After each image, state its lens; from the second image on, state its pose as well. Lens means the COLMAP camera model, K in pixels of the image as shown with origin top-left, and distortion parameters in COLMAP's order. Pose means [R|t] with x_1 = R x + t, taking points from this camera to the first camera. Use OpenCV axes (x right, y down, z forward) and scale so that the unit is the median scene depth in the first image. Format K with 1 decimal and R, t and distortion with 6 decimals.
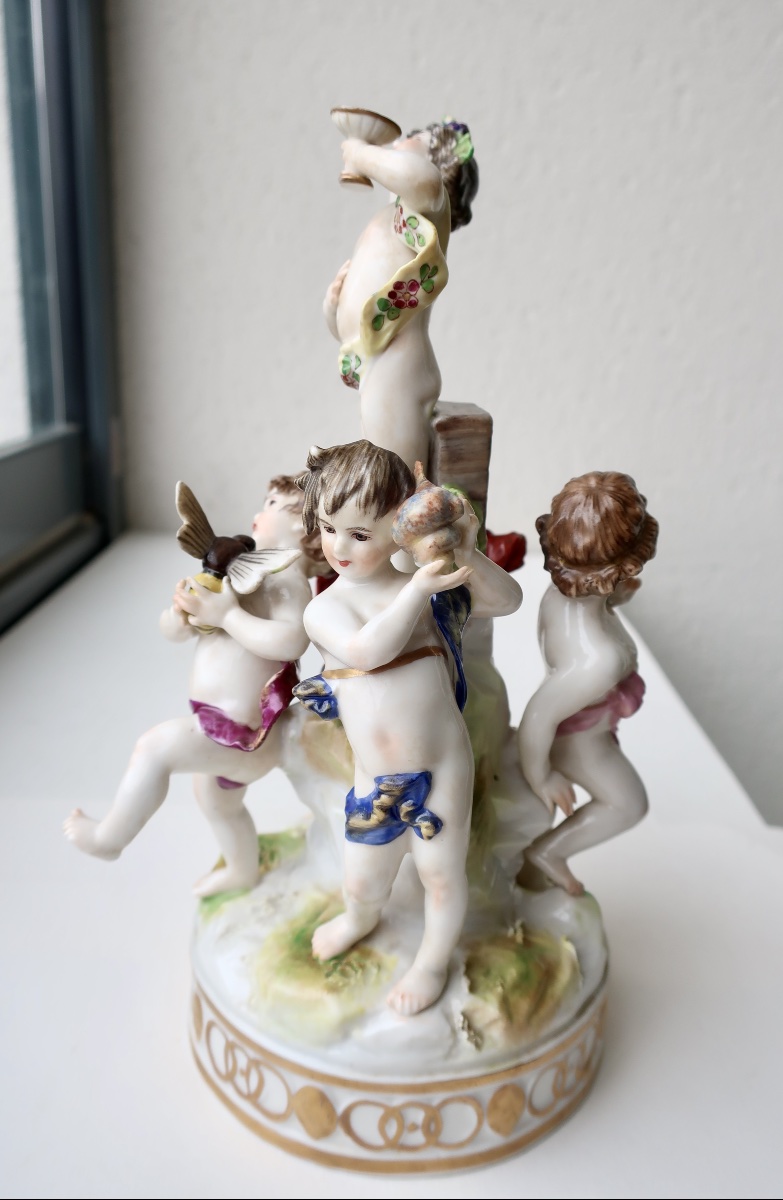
lens RADIAL K [[844.2, 0, 386.3], [0, 844.2, 577.2], [0, 0, 1]] dist [0.000392, -0.004974]
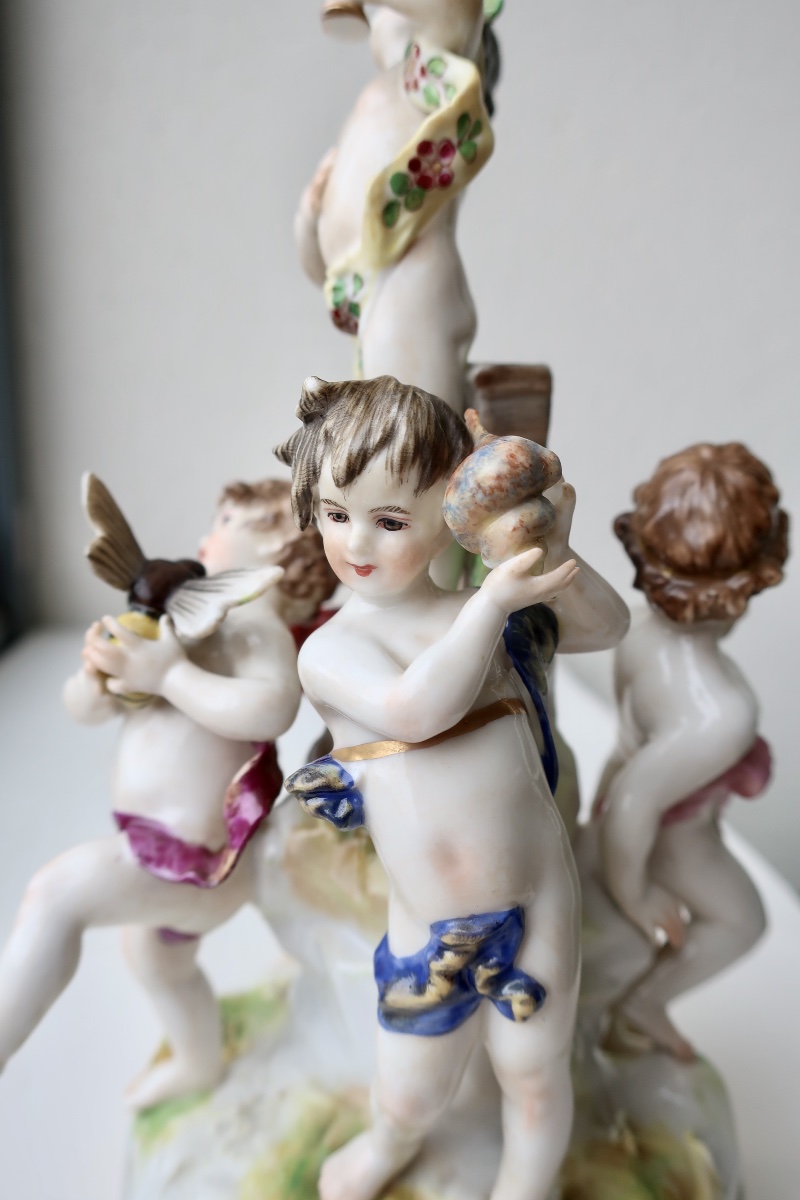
lens RADIAL K [[887.0, 0, 400.0], [0, 887.0, 600.0], [0, 0, 1]] dist [0.004620, 0.005392]
pose [[0.995215, -0.040562, 0.088894, -0.077846], [0.046972, 0.996352, -0.071242, 0.049543], [-0.085680, 0.075077, 0.993490, 0.337454]]
